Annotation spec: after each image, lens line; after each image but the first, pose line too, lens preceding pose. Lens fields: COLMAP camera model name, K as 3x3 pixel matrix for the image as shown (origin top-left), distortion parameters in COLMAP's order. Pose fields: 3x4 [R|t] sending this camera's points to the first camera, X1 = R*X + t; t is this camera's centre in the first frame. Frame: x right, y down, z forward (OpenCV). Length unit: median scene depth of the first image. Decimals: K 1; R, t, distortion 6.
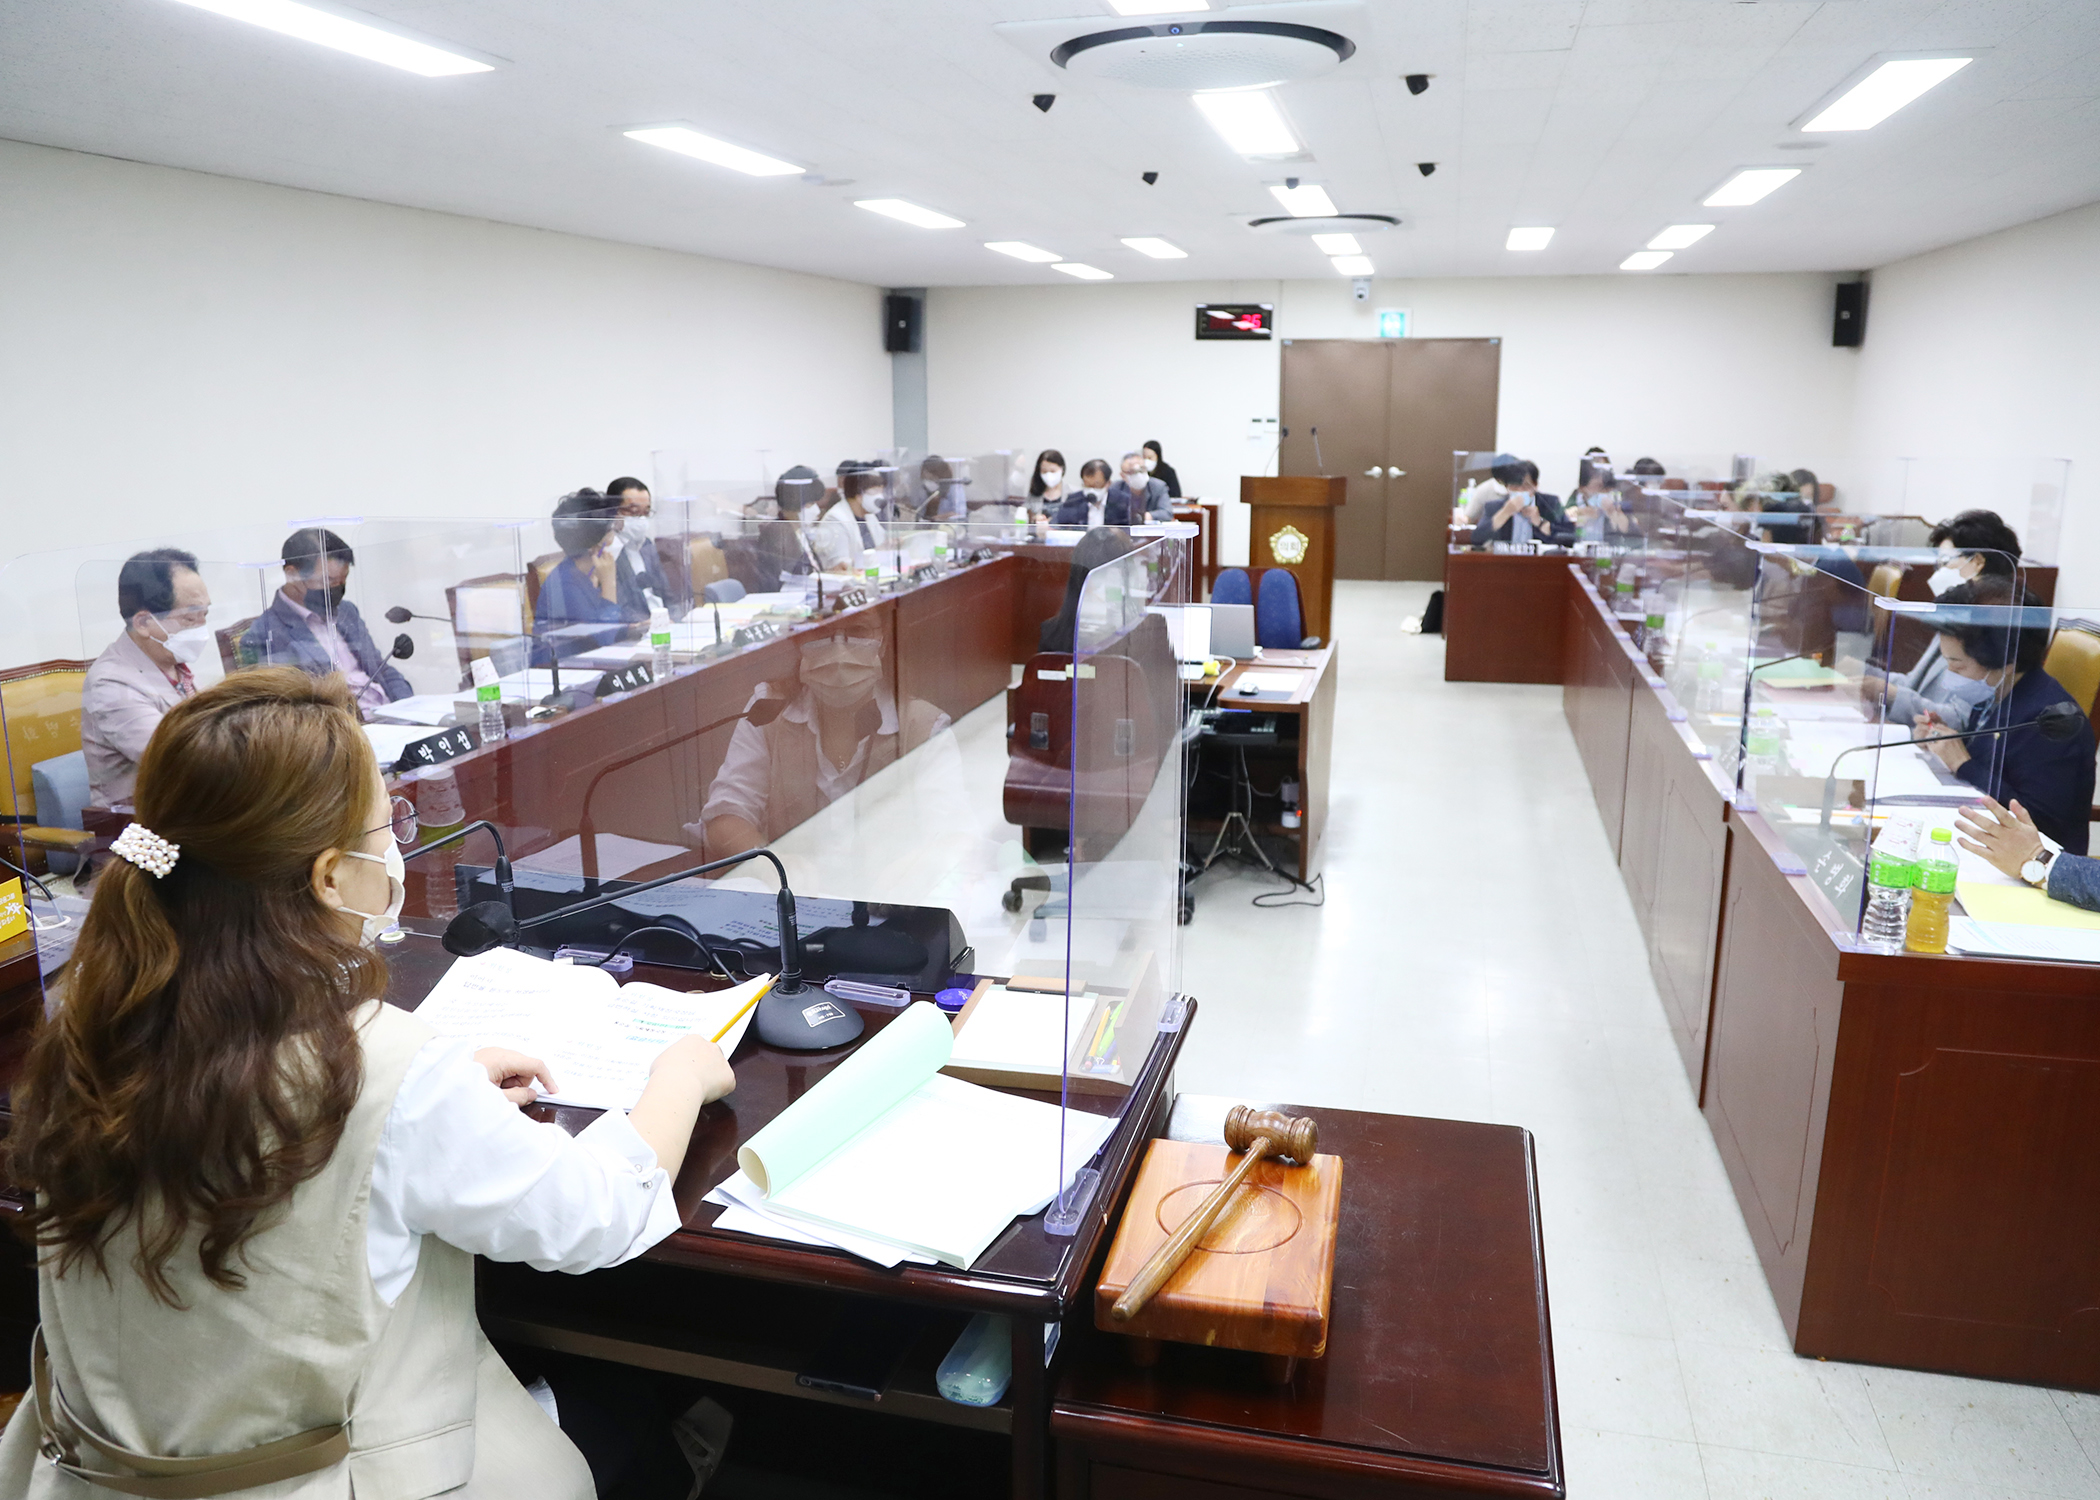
lens RADIAL K [[1757.7, 0, 892.0], [0, 1757.7, 752.3], [0, 0, 1]] dist [-0.012092, -0.004565]
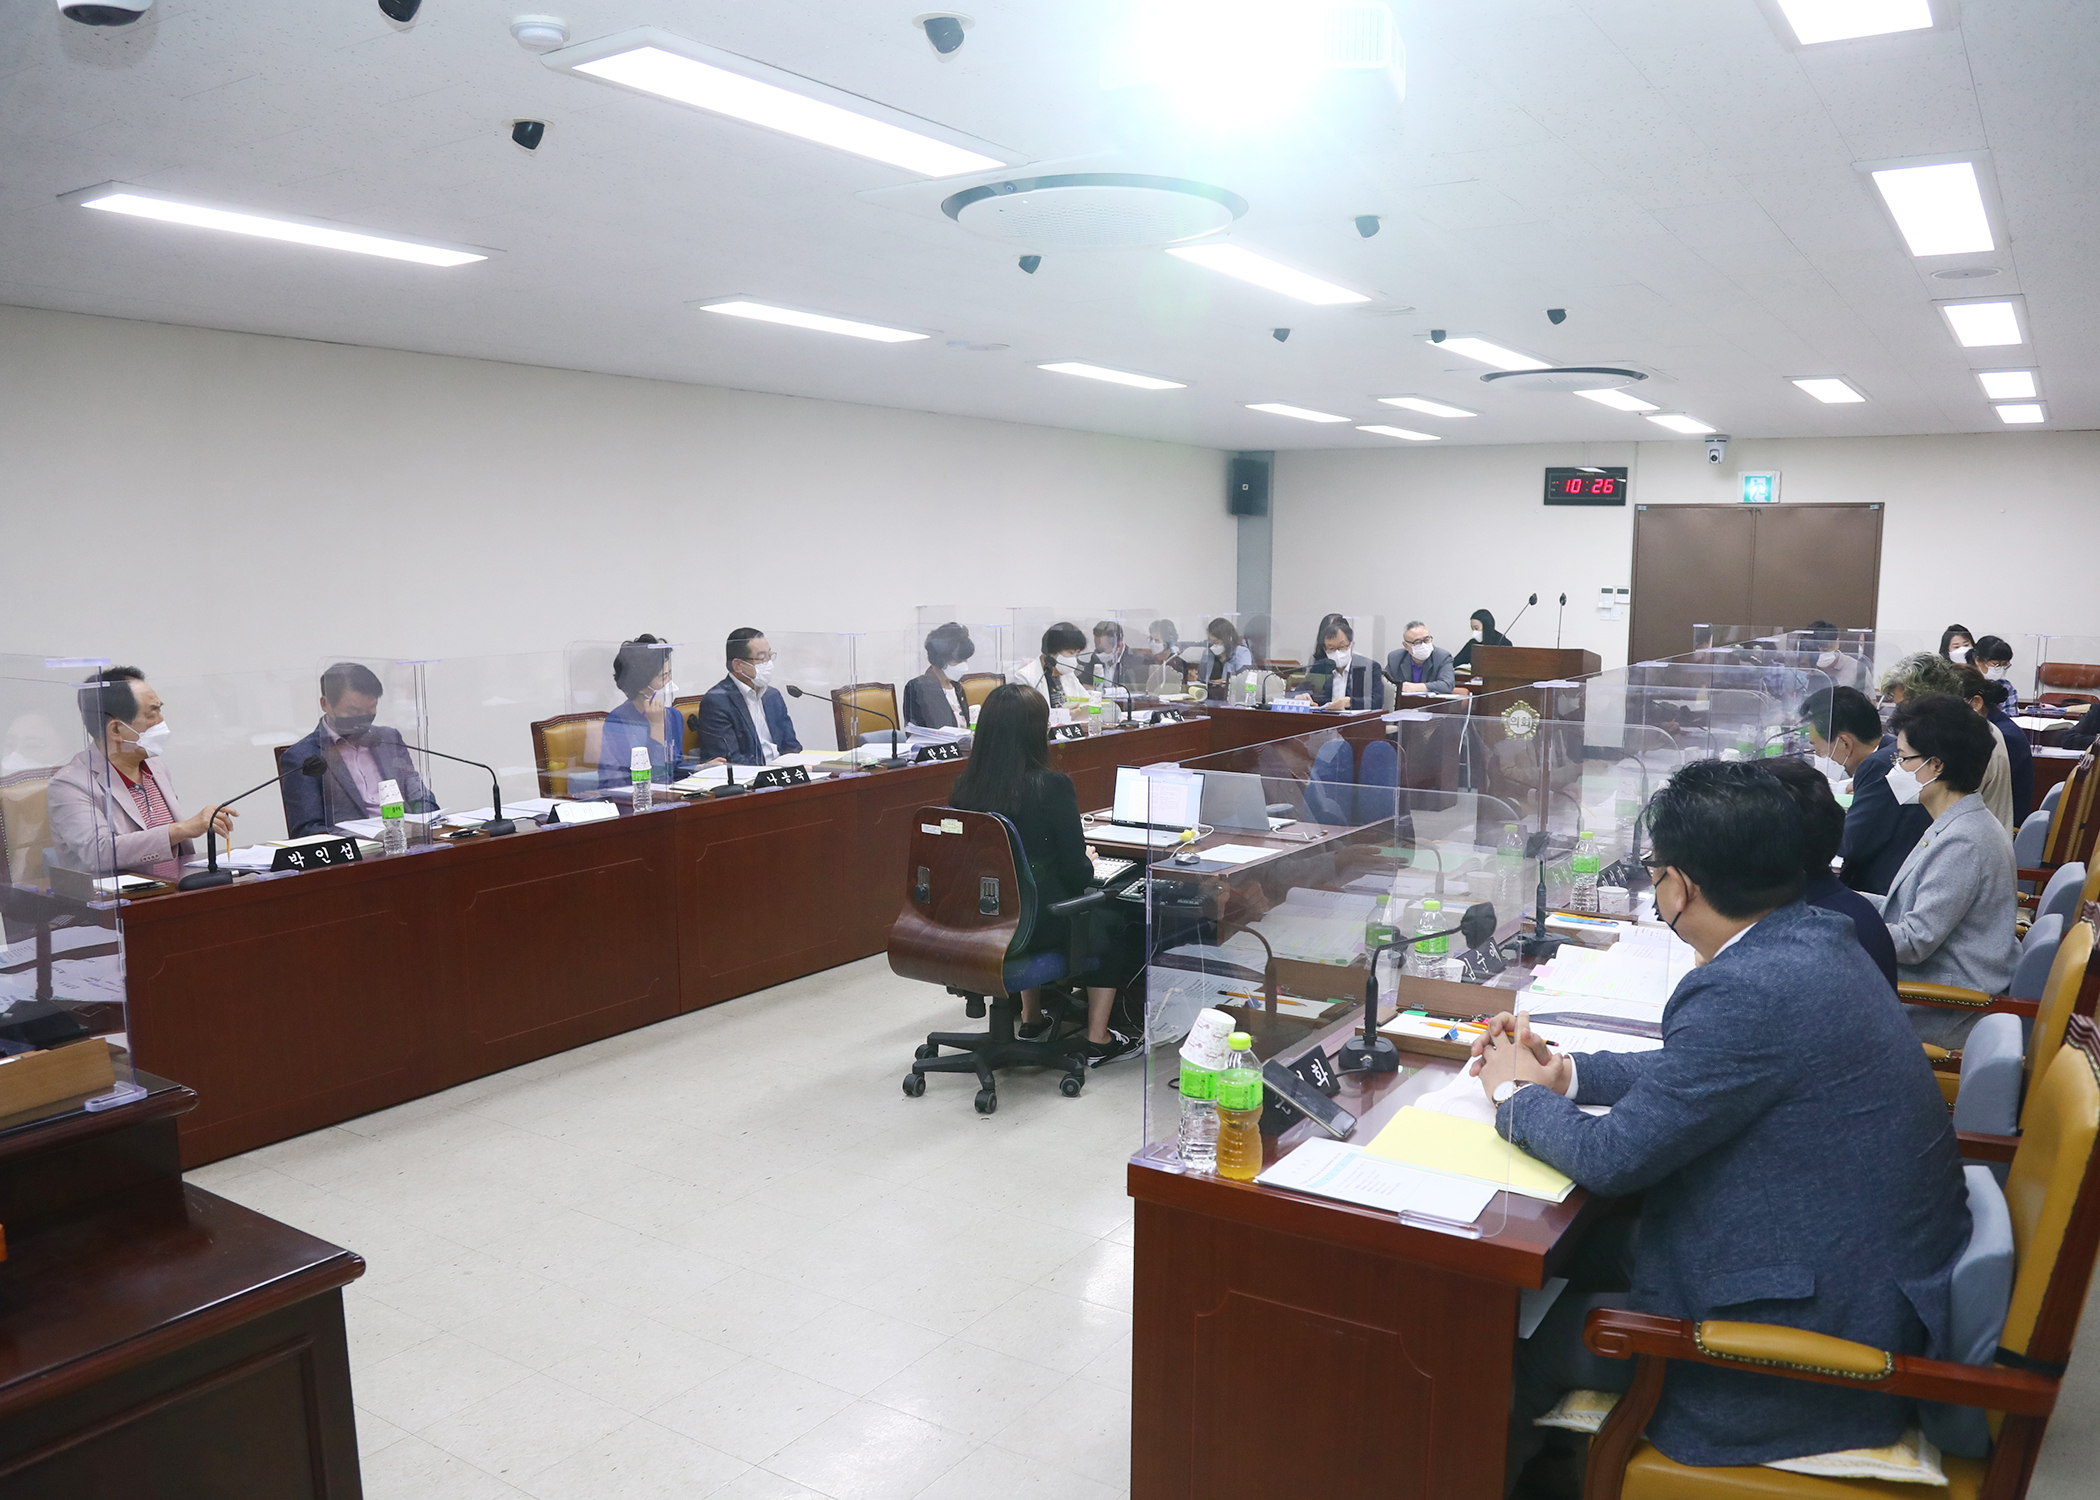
lens RADIAL K [[1757.7, 0, 892.0], [0, 1757.7, 752.3], [0, 0, 1]] dist [-0.012092, -0.004565]
pose [[0.949660, 0.048449, -0.309514, 0.144553], [-0.076824, 0.993818, -0.080148, -0.002129], [0.303717, 0.099892, 0.947511, 0.023549]]
